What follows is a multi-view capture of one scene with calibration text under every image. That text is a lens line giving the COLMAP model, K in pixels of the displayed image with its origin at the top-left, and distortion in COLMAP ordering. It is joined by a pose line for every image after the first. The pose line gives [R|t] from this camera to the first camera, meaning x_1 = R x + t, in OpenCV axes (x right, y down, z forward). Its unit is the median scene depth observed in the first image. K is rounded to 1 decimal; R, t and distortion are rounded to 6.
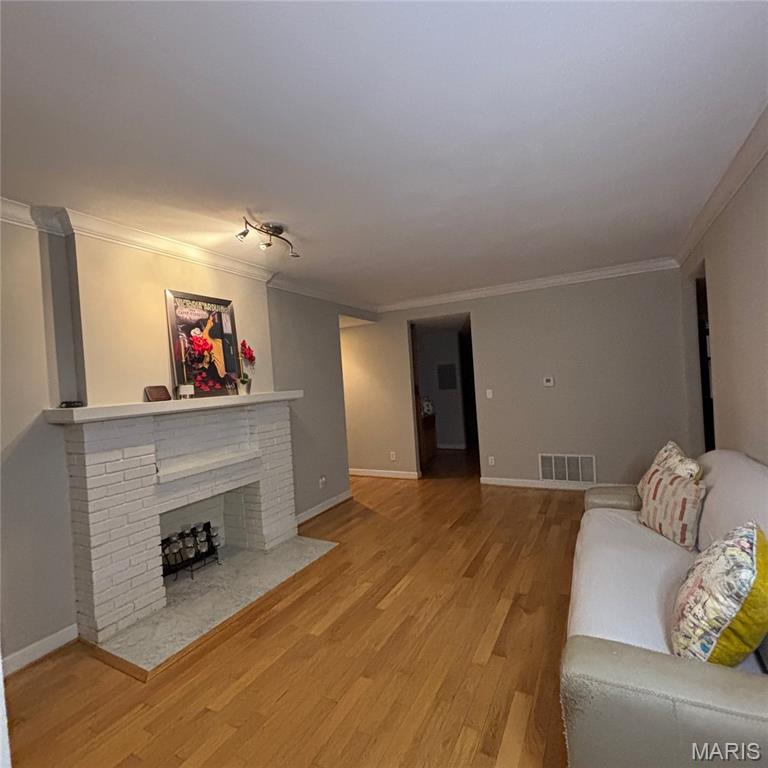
lens RADIAL K [[406.3, 0, 385.7], [0, 406.3, 388.1], [0, 0, 1]] dist [0.009863, -0.001456]
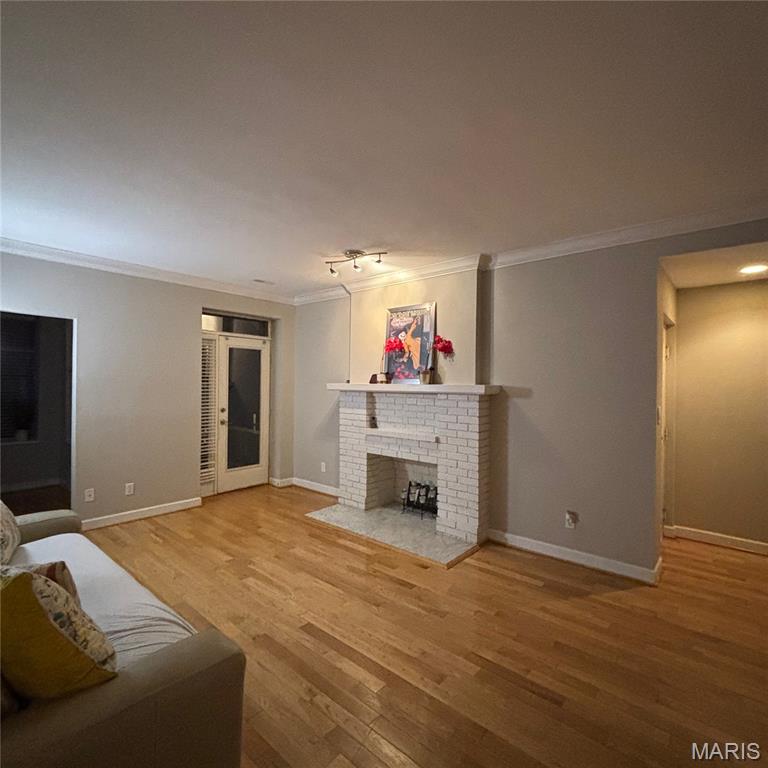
lens RADIAL K [[406.3, 0, 382.4], [0, 406.3, 384.8], [0, 0, 1]] dist [0.009863, -0.001456]
pose [[-0.215308, 0.062567, -0.974540, 0.869325], [-0.015840, 0.997590, 0.067546, -0.063638], [0.976418, 0.029980, -0.213798, 1.233048]]
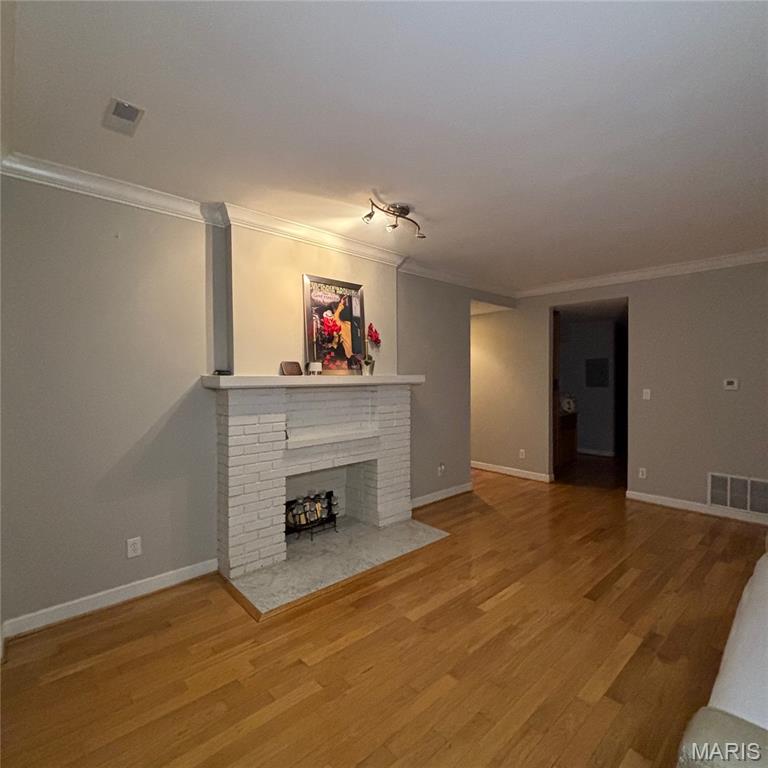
lens RADIAL K [[406.3, 0, 391.6], [0, 406.3, 387.5], [0, 0, 1]] dist [0.009863, -0.001456]
pose [[0.943944, 0.068143, -0.322997, 0.050853], [-0.061819, 0.997642, 0.029809, 0.013261], [0.324267, -0.008171, 0.945930, 0.041867]]
